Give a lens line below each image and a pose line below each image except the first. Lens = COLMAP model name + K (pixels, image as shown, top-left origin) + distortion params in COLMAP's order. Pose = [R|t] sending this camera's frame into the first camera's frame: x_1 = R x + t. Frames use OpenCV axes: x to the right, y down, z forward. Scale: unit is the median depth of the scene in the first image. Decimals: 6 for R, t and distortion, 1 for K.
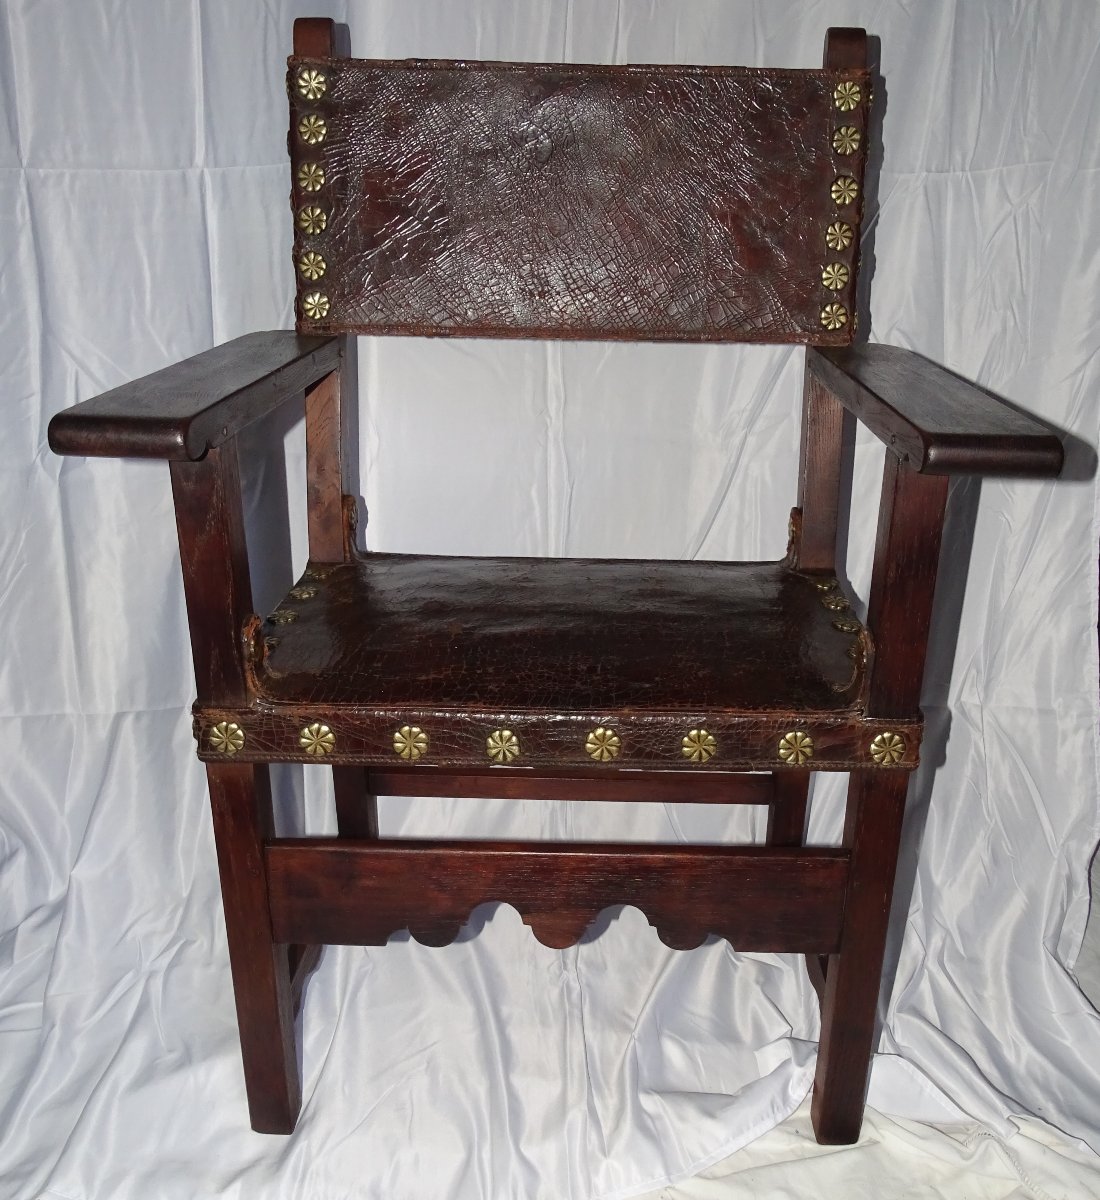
lens RADIAL K [[1053.1, 0, 550.7], [0, 1053.1, 623.7], [0, 0, 1]] dist [0.031825, -0.012135]
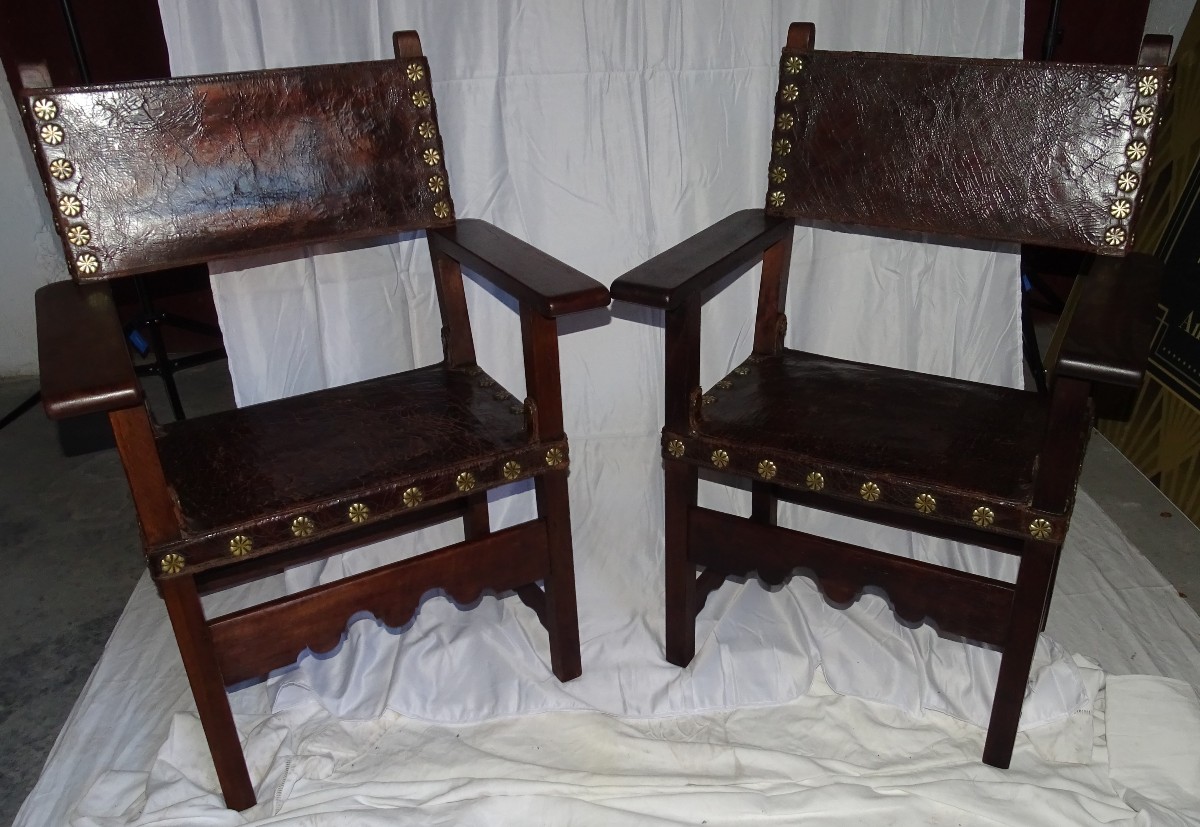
lens RADIAL K [[1011.6, 0, 600.0], [0, 1011.6, 413.5], [0, 0, 1]] dist [0.015194, 0.008204]
pose [[0.875834, 0.165298, -0.453421, 0.339340], [-0.134714, 0.985906, 0.099204, -0.101410], [0.463429, -0.025804, 0.885758, -0.587533]]
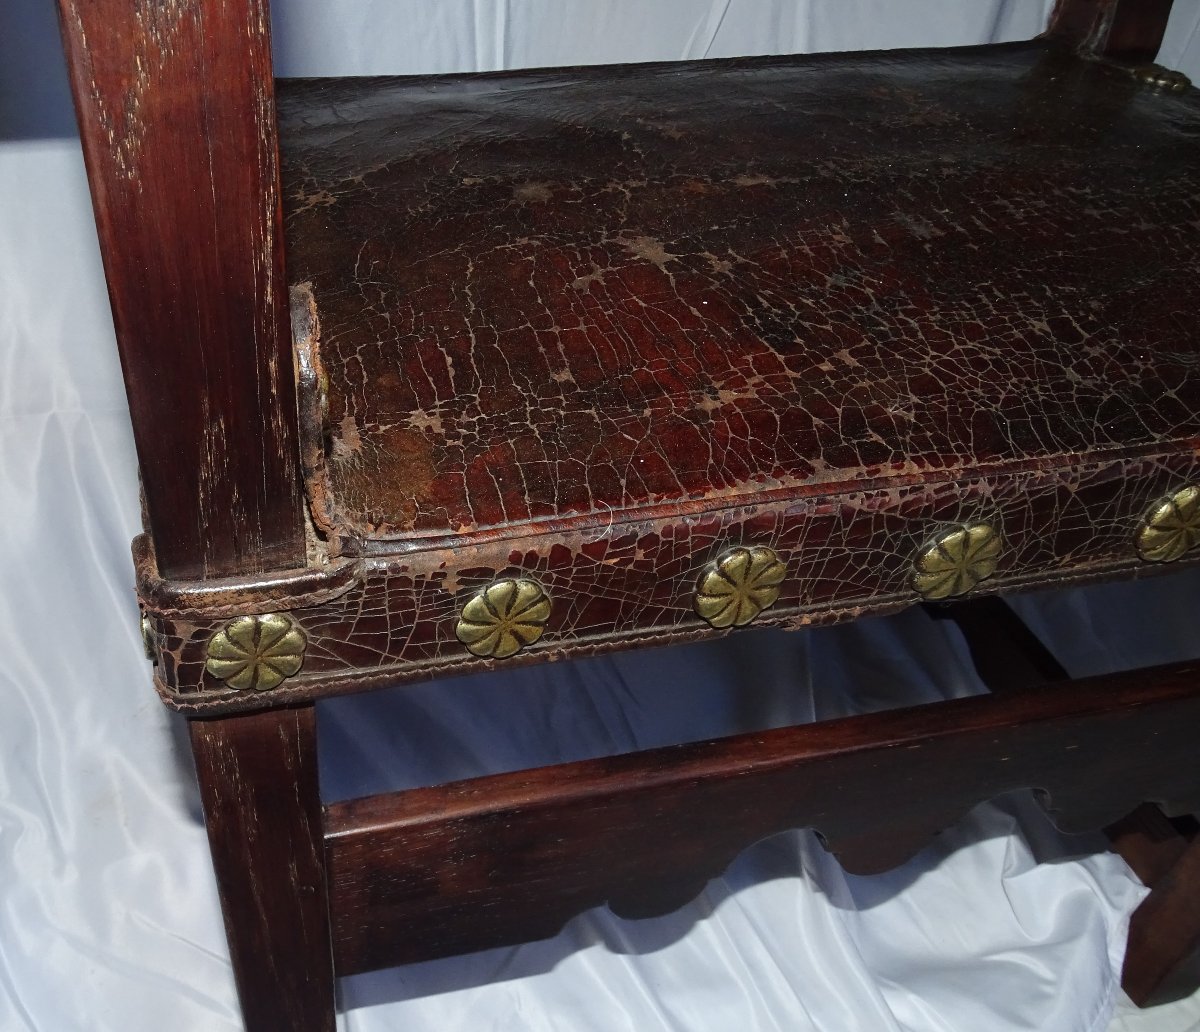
lens RADIAL K [[1402.1, 0, 600.0], [0, 1402.1, 516.0], [0, 0, 1]] dist [0.013746, 0.016967]
pose [[0.978506, -0.124118, 0.164686, -0.232129], [0.079573, 0.963995, 0.253737, -0.038959], [-0.190249, -0.235178, 0.953151, 0.478234]]
